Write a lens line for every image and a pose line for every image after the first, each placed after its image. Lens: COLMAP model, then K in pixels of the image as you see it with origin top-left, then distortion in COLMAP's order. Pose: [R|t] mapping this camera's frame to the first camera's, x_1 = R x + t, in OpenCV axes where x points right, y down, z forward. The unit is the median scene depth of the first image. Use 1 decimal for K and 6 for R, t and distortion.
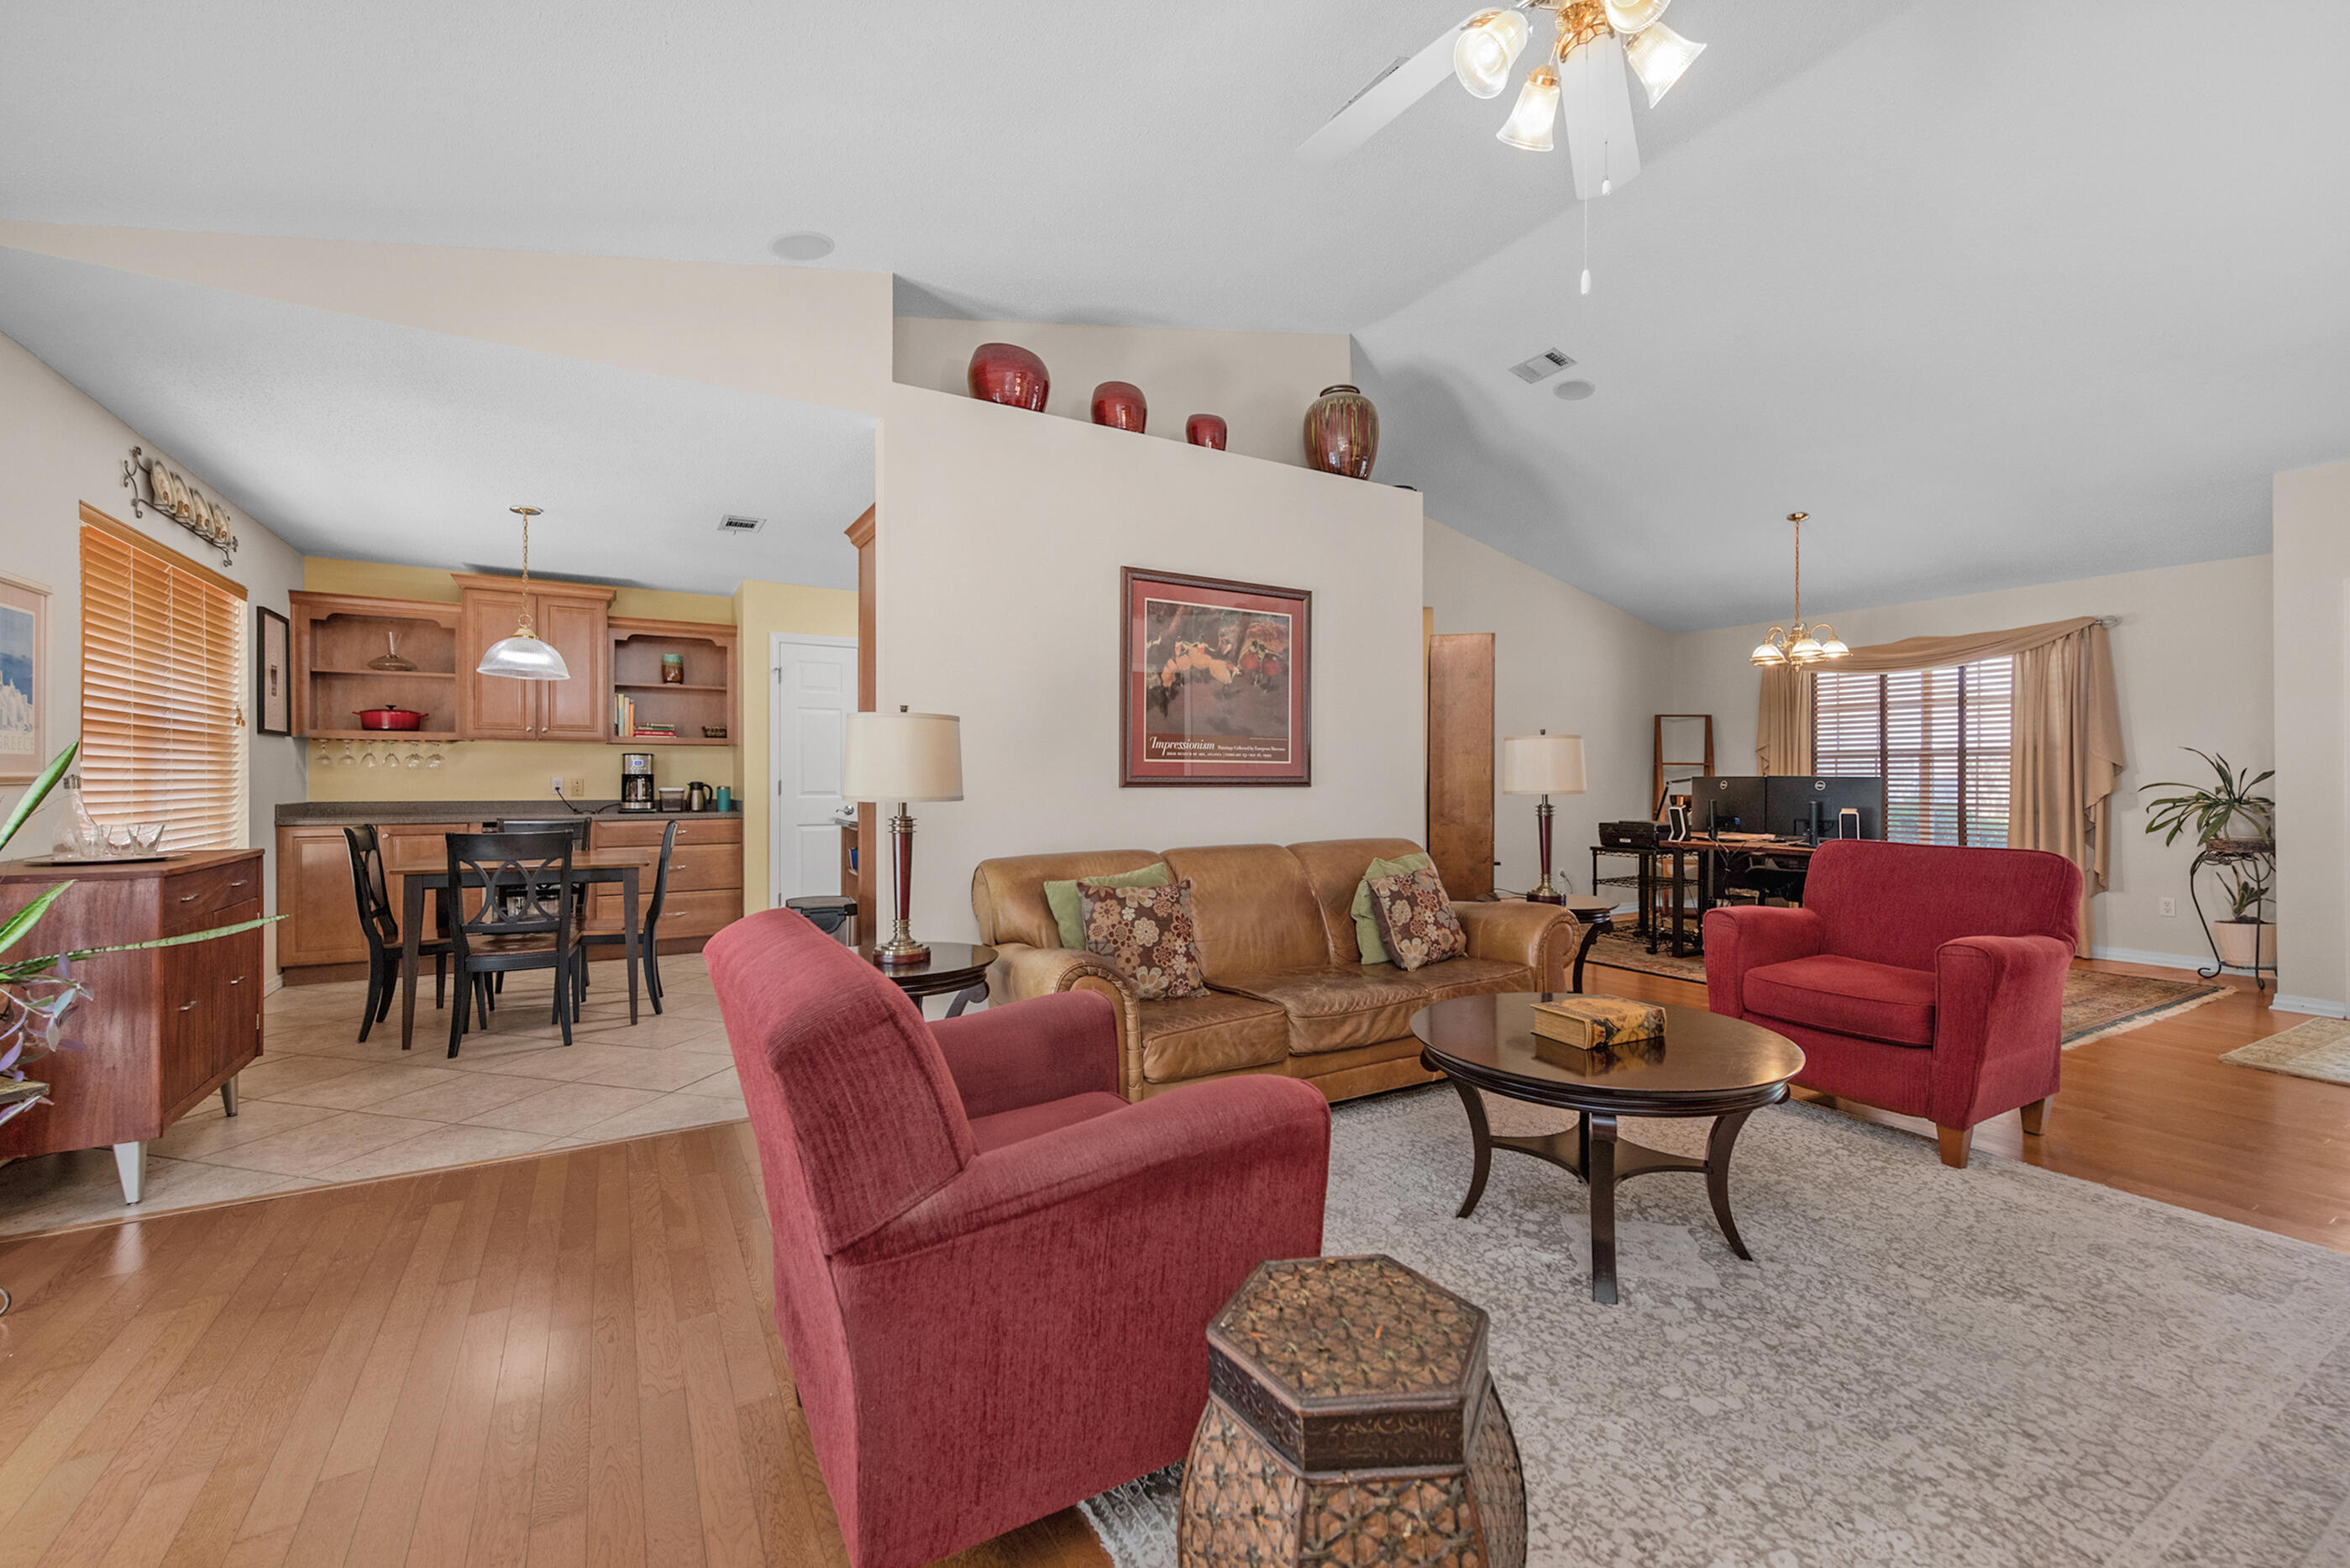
lens RADIAL K [[973.7, 0, 1176.5], [0, 973.7, 779.8], [0, 0, 1]] dist [0.000743, -0.000573]
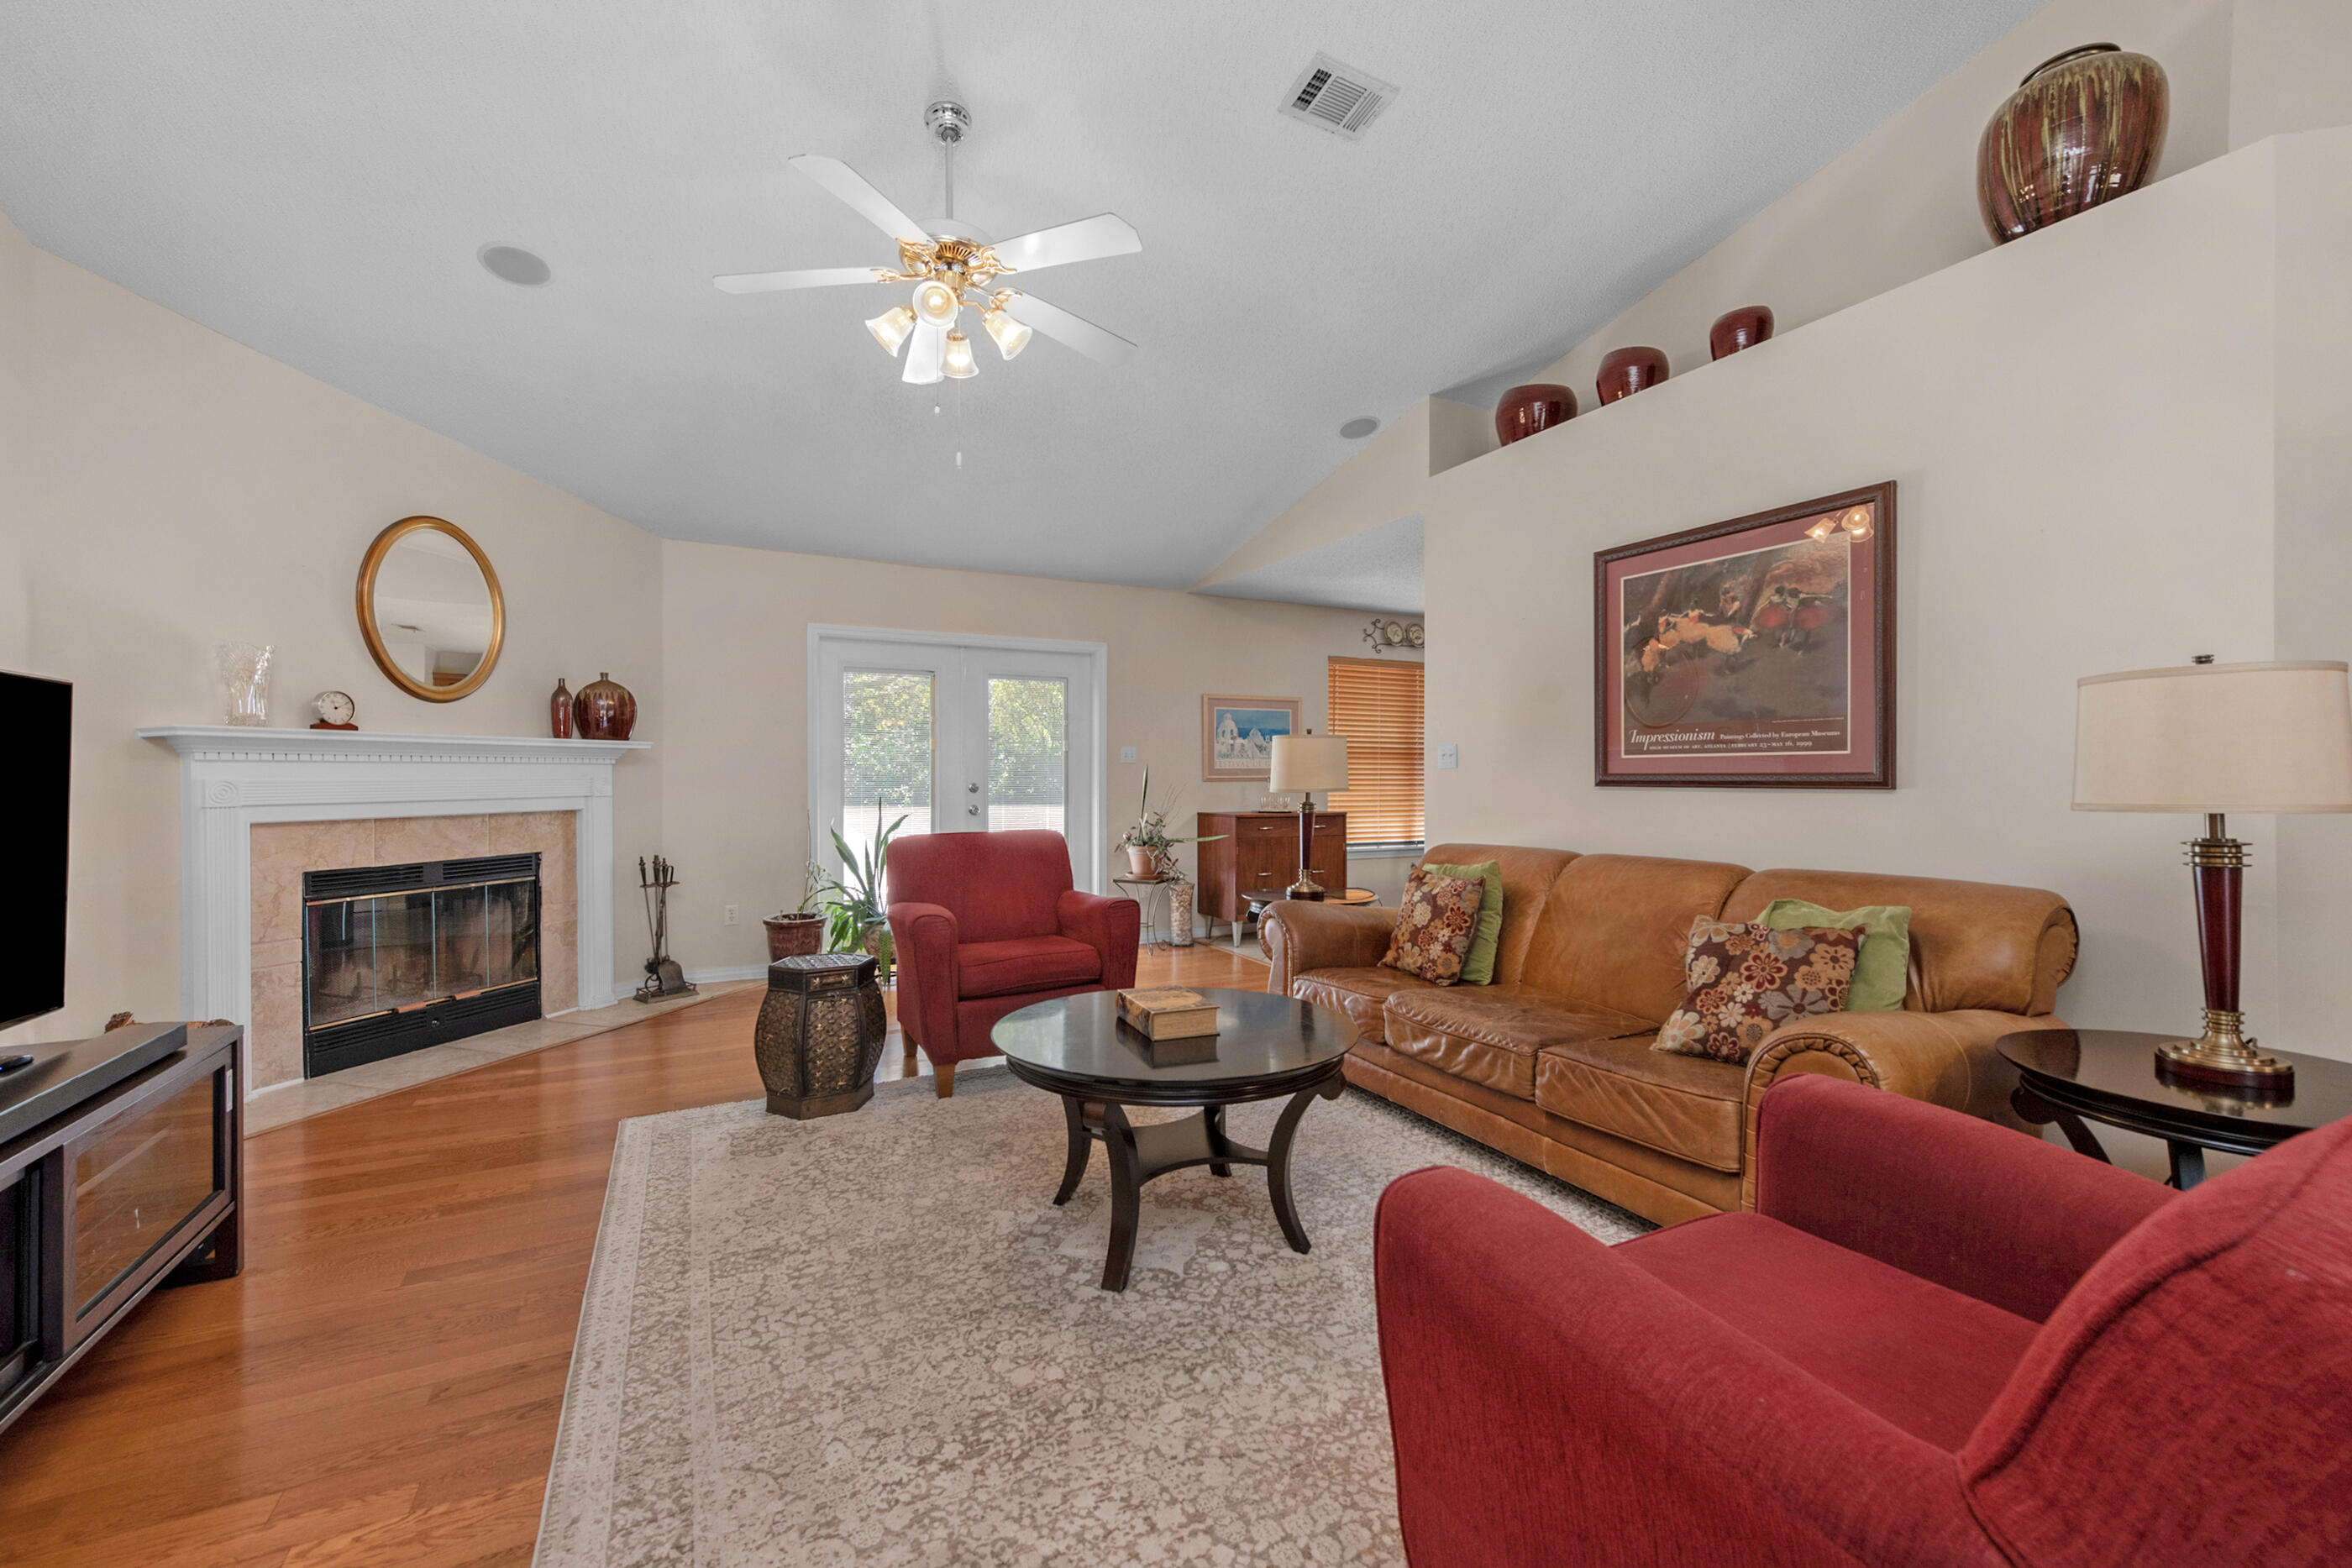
lens RADIAL K [[932.3, 0, 1213.8], [0, 932.3, 777.4], [0, 0, 1]] dist [0.002233, 0.000104]
pose [[-0.022584, -0.001821, -0.999743, 0.823903], [-0.002179, 0.999996, -0.001772, 0.001712], [0.999743, 0.002138, -0.022588, 0.623848]]
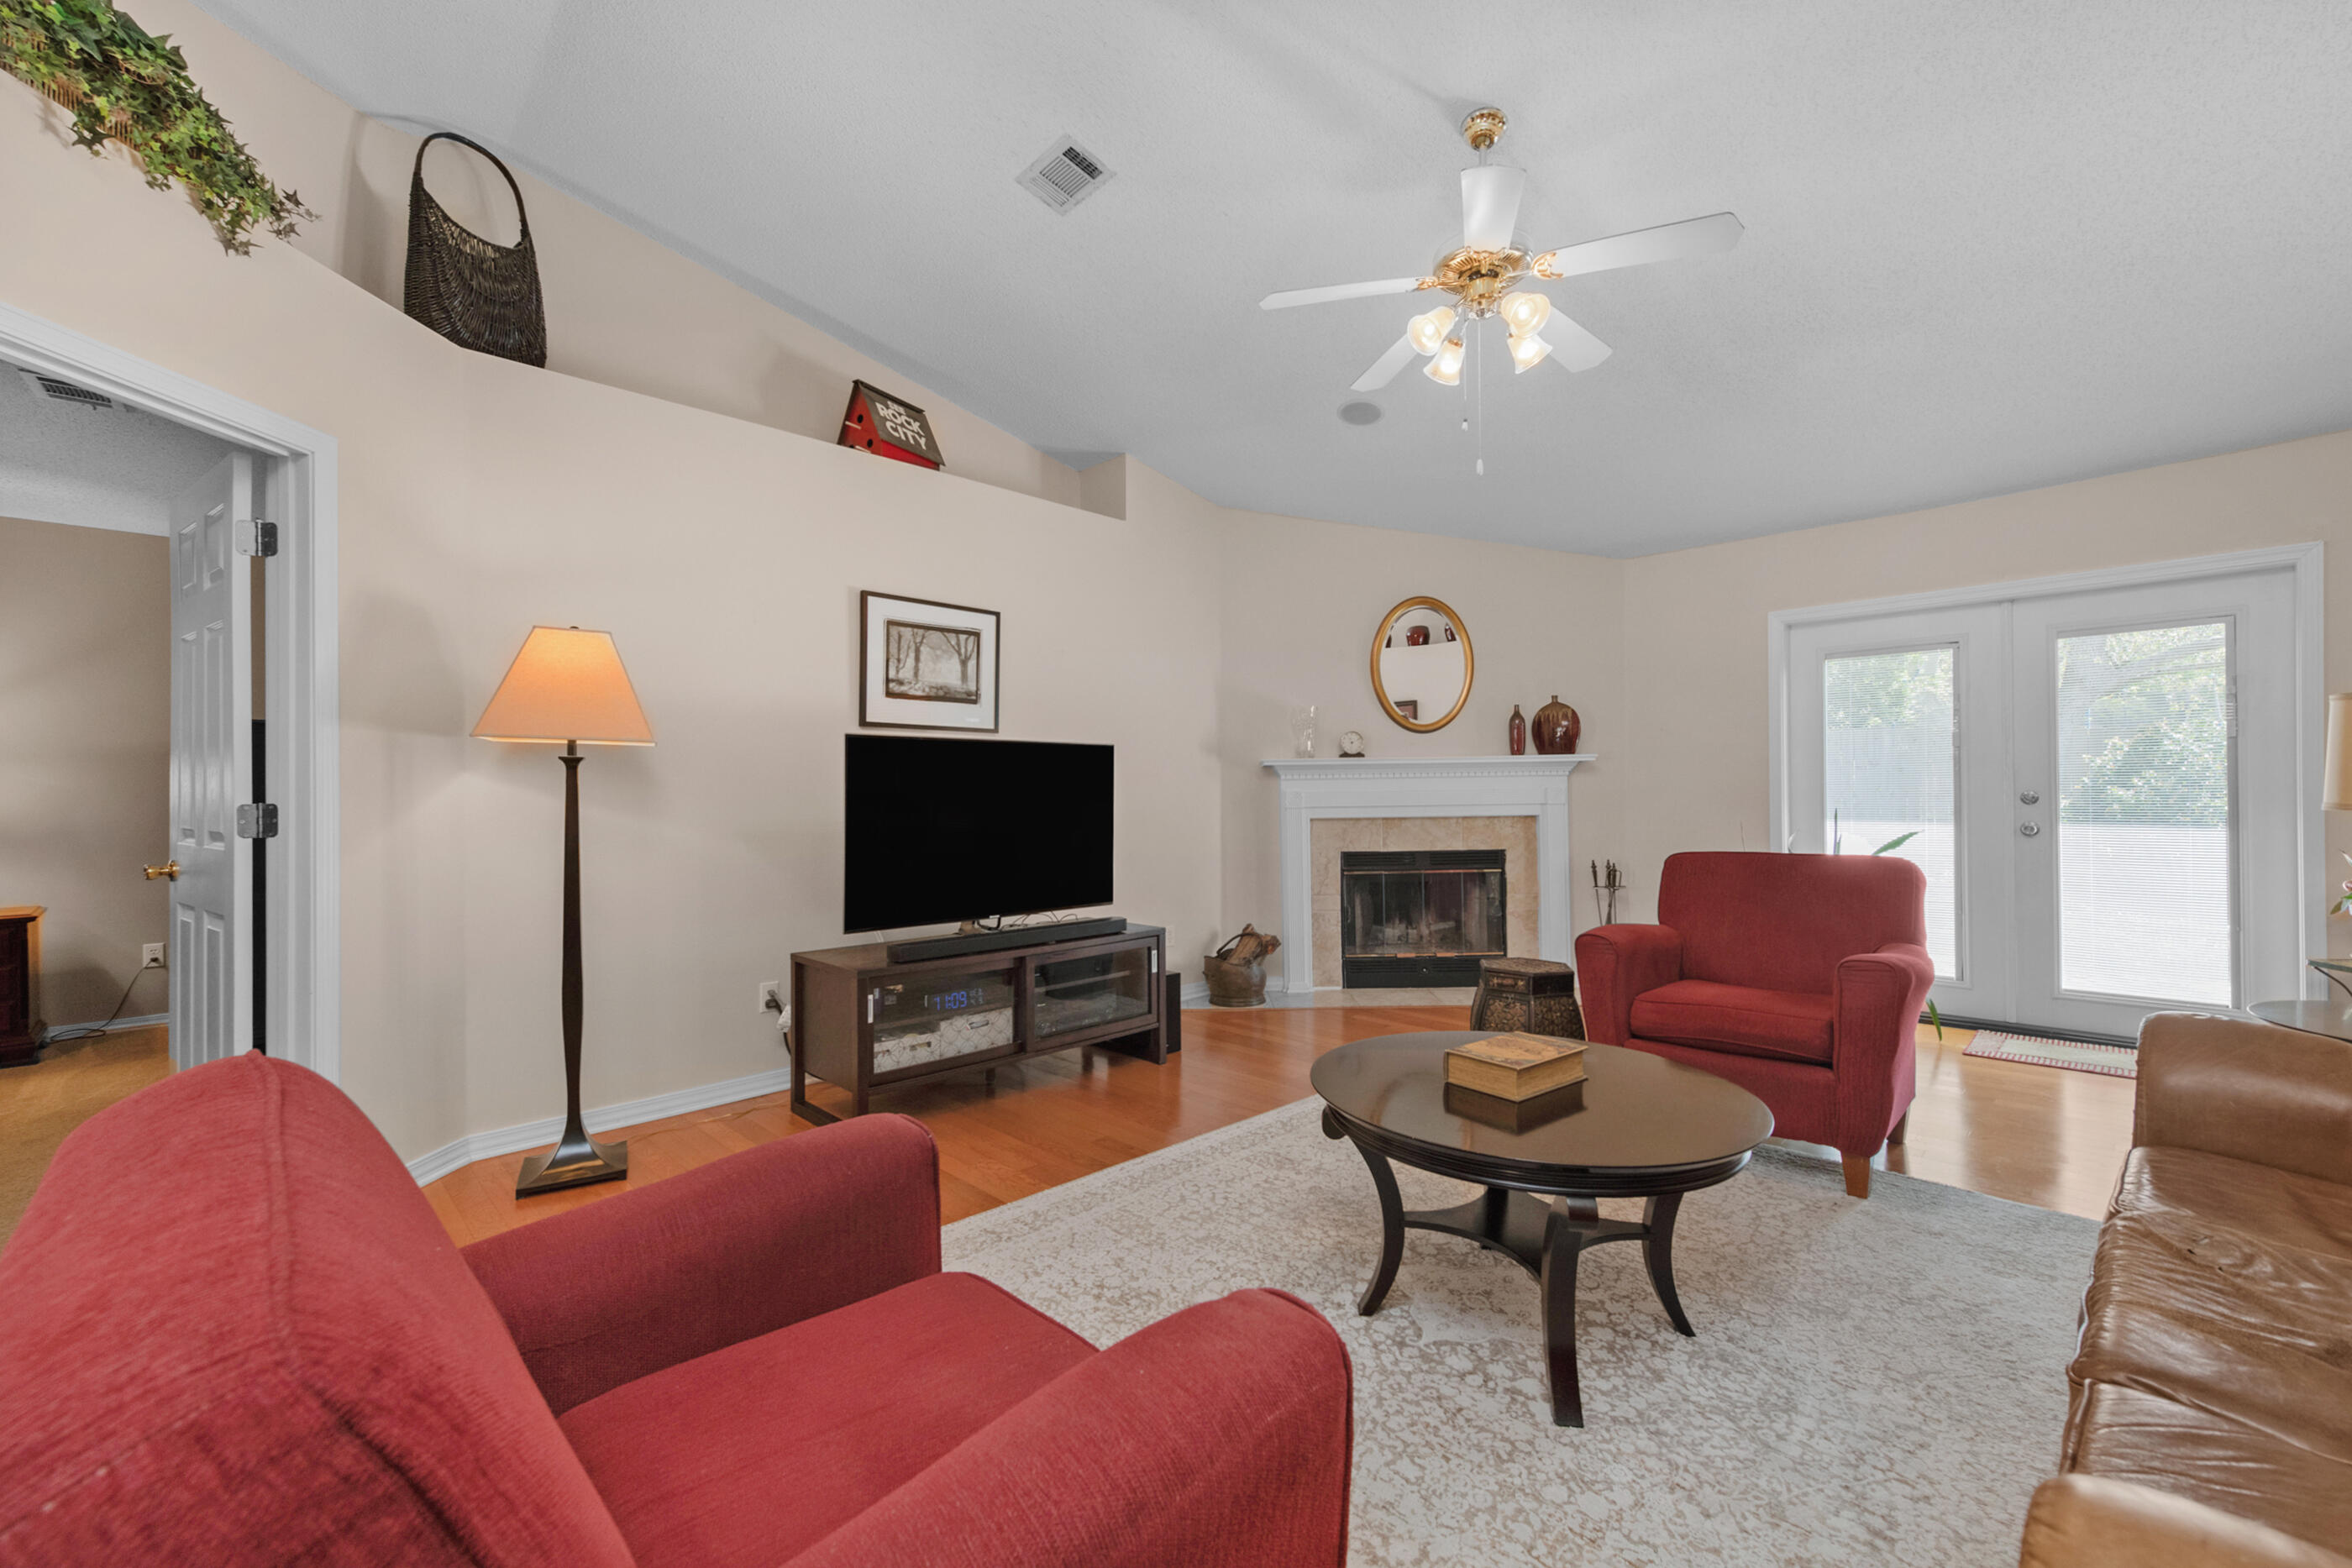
lens RADIAL K [[974.5, 0, 1177.5], [0, 974.5, 779.8], [0, 0, 1]] dist [0.000743, -0.000573]
pose [[-0.967912, 0.005866, -0.251222, 0.546703], [0.008785, 0.999906, -0.010500, 0.000487], [0.251136, -0.012370, -0.967873, 1.033816]]
